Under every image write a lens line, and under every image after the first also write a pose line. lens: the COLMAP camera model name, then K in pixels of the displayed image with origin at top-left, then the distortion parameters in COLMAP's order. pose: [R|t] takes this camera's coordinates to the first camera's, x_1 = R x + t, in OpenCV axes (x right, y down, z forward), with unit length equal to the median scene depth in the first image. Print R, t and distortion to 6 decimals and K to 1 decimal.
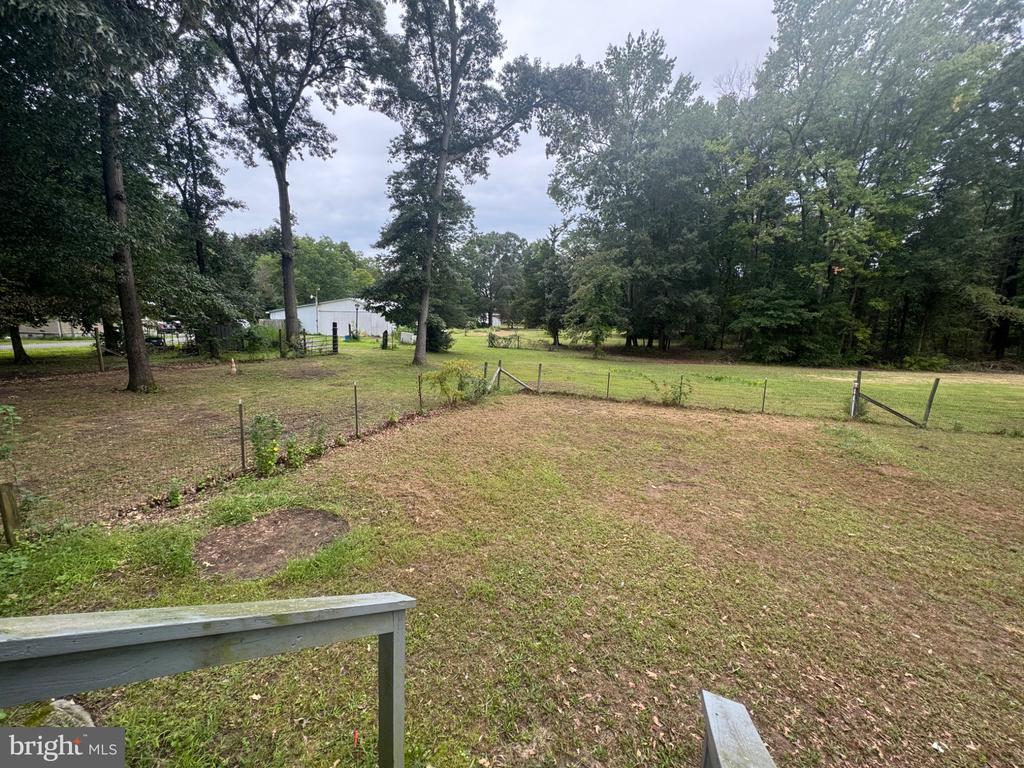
lens RADIAL K [[408.9, 0, 512.0], [0, 408.9, 384.0], [0, 0, 1]] dist [-0.000218, 0.000714]
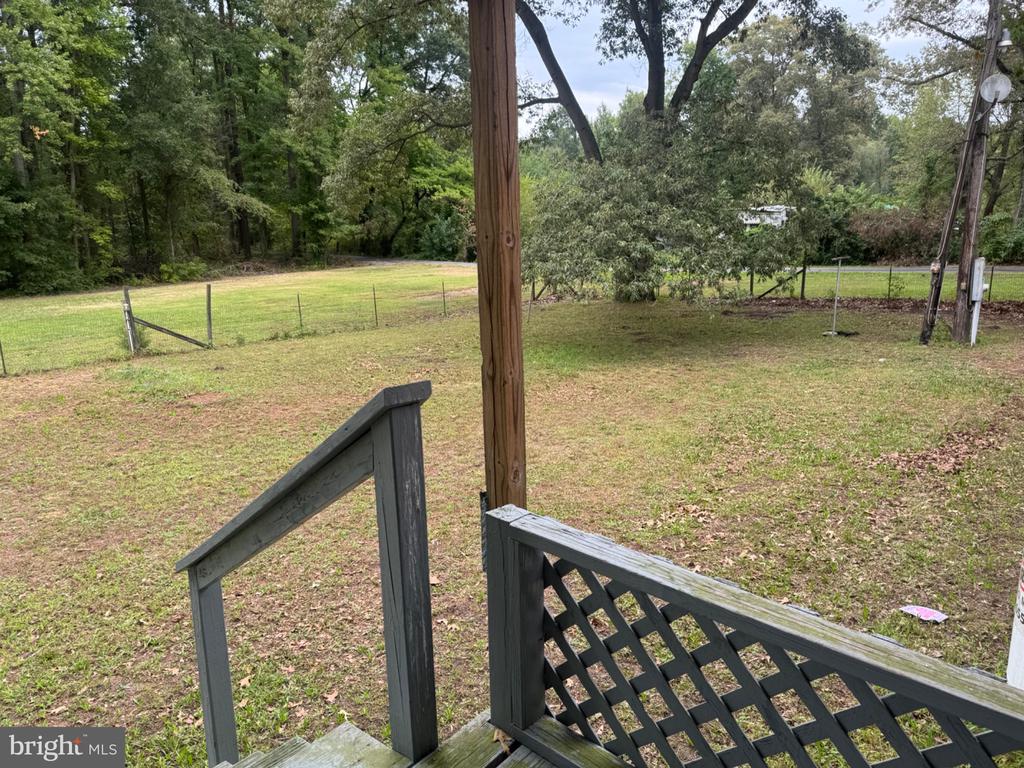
lens RADIAL K [[717.4, 0, 511.8], [0, 717.4, 388.3], [0, 0, 1]] dist [0.062420, -0.080607]
pose [[0.341885, -0.236977, 0.909371, -0.040000], [0.167216, 0.967580, 0.189280, 0.005305], [-0.924745, 0.087349, 0.370428, -0.025288]]
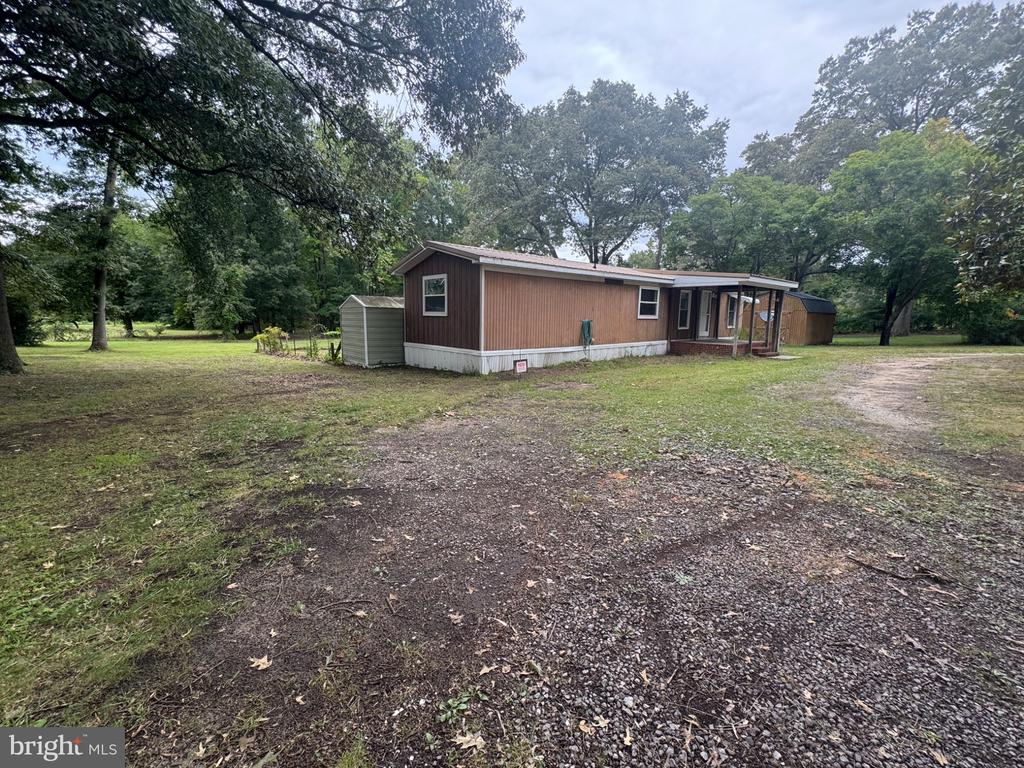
lens RADIAL K [[408.9, 0, 512.0], [0, 408.9, 384.0], [0, 0, 1]] dist [-0.000218, 0.000714]
pose [[0.496987, -0.156923, 0.853451, -0.421741], [0.139017, 0.985208, 0.100196, 0.054404], [-0.856550, 0.068849, 0.511450, -0.289606]]
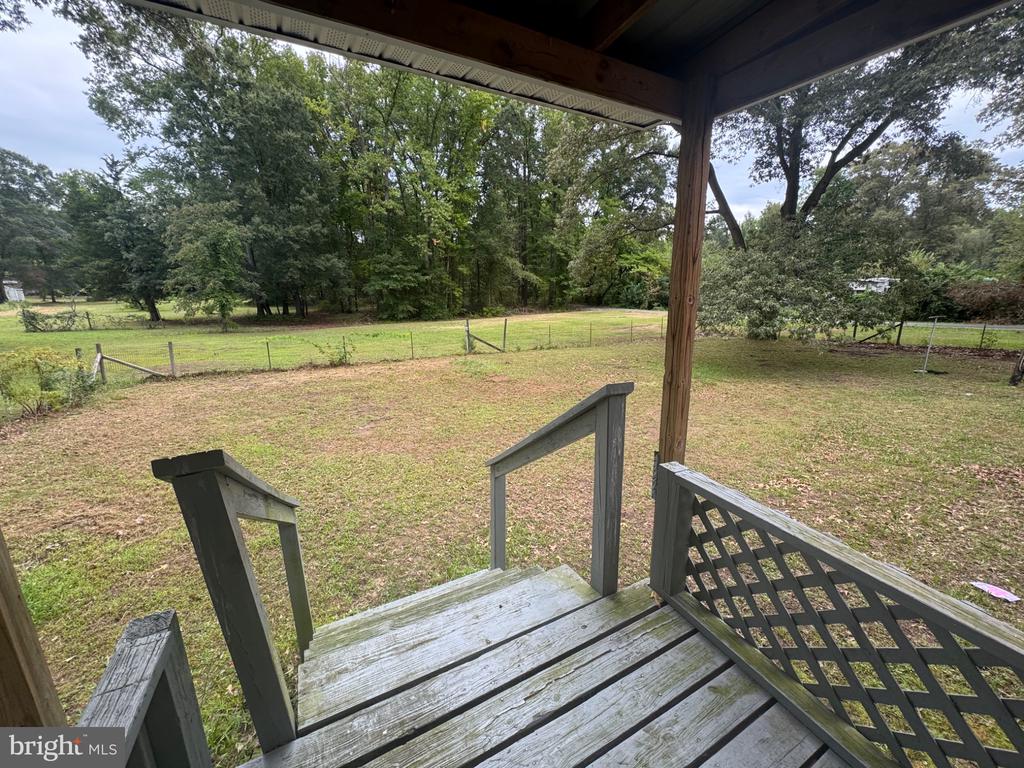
lens RADIAL K [[408.9, 0, 512.0], [0, 408.9, 384.0], [0, 0, 1]] dist [-0.000218, 0.000714]
pose [[0.663421, -0.195783, 0.722179, -0.041242], [0.135124, 0.980641, 0.141722, 0.004607], [-0.735945, 0.003562, 0.677032, -0.023729]]
